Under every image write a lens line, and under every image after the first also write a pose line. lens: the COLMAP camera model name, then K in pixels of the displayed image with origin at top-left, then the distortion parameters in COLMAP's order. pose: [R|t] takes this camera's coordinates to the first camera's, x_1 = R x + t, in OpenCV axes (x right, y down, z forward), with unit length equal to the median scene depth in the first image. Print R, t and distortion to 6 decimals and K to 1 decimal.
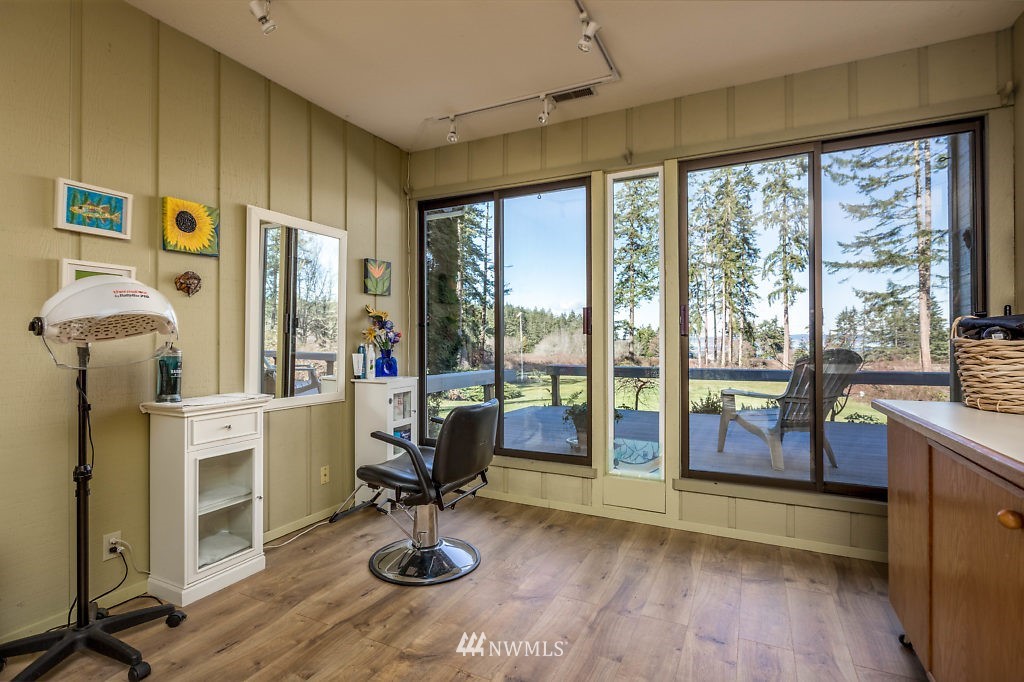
lens RADIAL K [[497.7, 0, 508.9], [0, 497.7, 331.6], [0, 0, 1]] dist [0.003881, -0.000055]
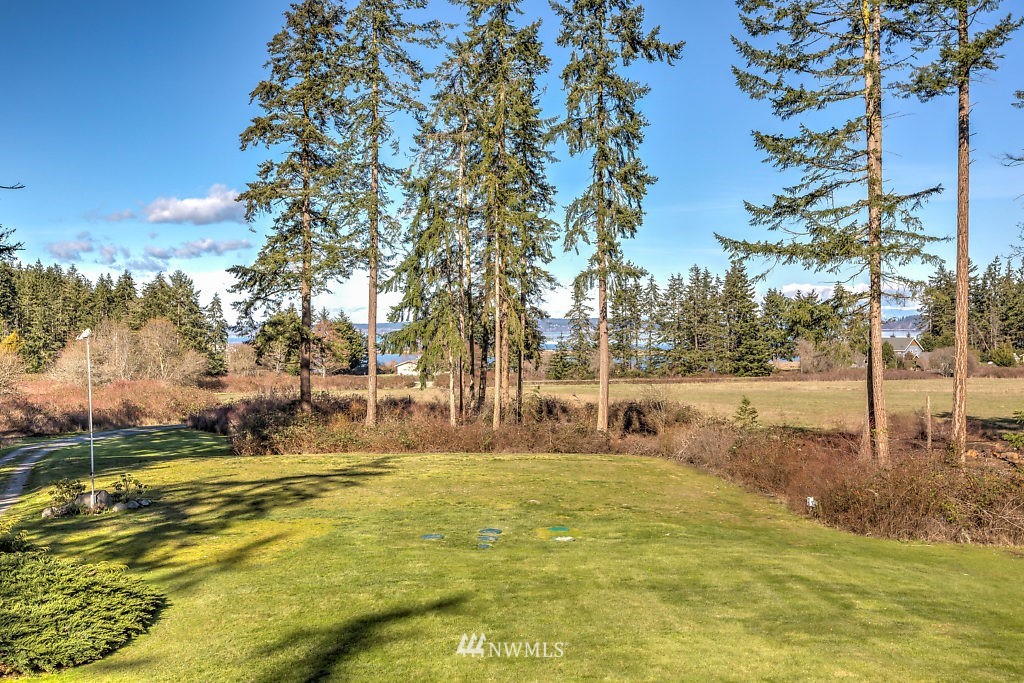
lens RADIAL K [[1008.1, 0, 512.0], [0, 1008.1, 341.5], [0, 0, 1]] dist [-0.013233, -0.002568]
pose [[0.877791, -0.006801, 0.478995, -0.039833], [-0.006021, 0.999664, 0.025227, -0.032678], [-0.479005, -0.025028, 0.877455, 0.100587]]
